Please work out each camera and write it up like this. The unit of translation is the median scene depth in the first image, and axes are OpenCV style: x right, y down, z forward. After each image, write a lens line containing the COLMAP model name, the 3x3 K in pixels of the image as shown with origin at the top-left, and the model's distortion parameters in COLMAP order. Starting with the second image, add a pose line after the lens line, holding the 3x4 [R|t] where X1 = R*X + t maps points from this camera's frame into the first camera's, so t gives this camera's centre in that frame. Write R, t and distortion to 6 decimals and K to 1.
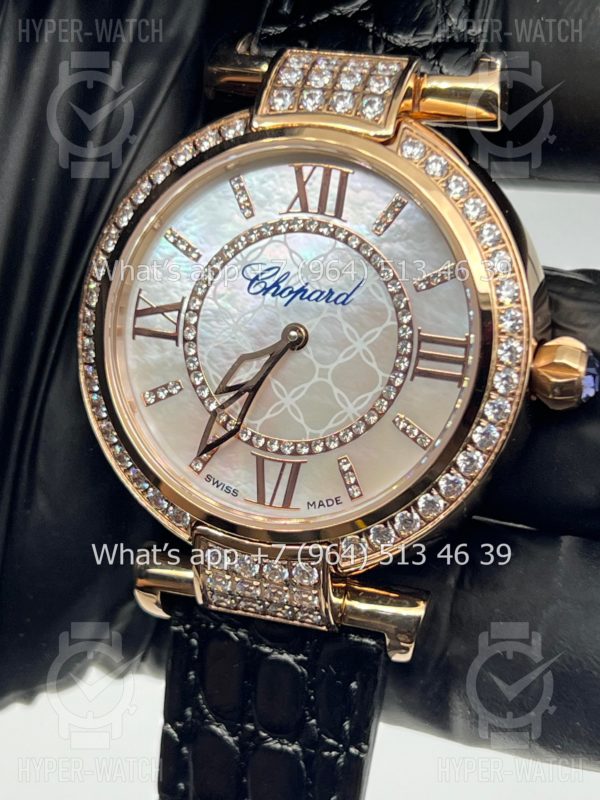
lens RADIAL K [[1870.5, 0, 300.0], [0, 1870.5, 400.0], [0, 0, 1]] dist [0.284885, -0.415442]
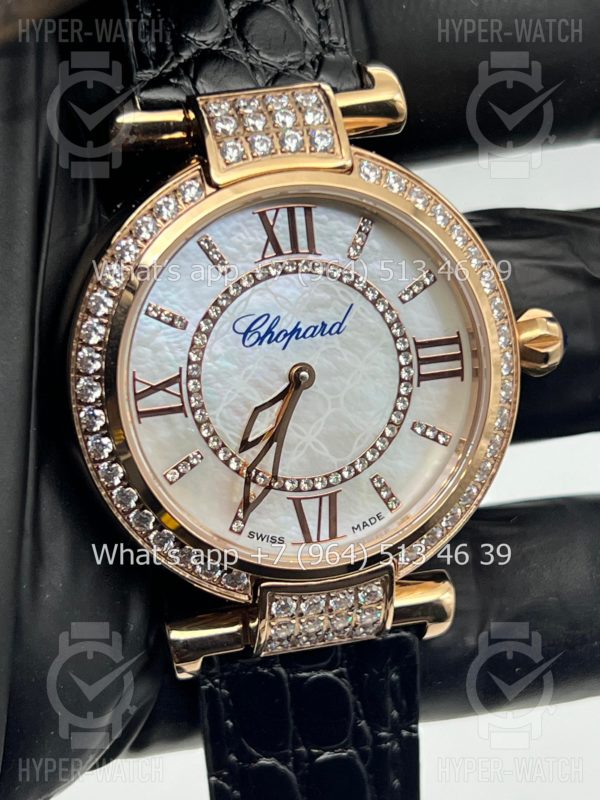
lens RADIAL K [[1870.5, 0, 300.0], [0, 1870.5, 400.0], [0, 0, 1]] dist [0.284885, -0.415442]
pose [[0.837485, -0.281857, 0.468161, -0.481358], [0.240712, 0.959400, 0.147003, -0.170465], [-0.490587, -0.010421, 0.871330, 0.113963]]
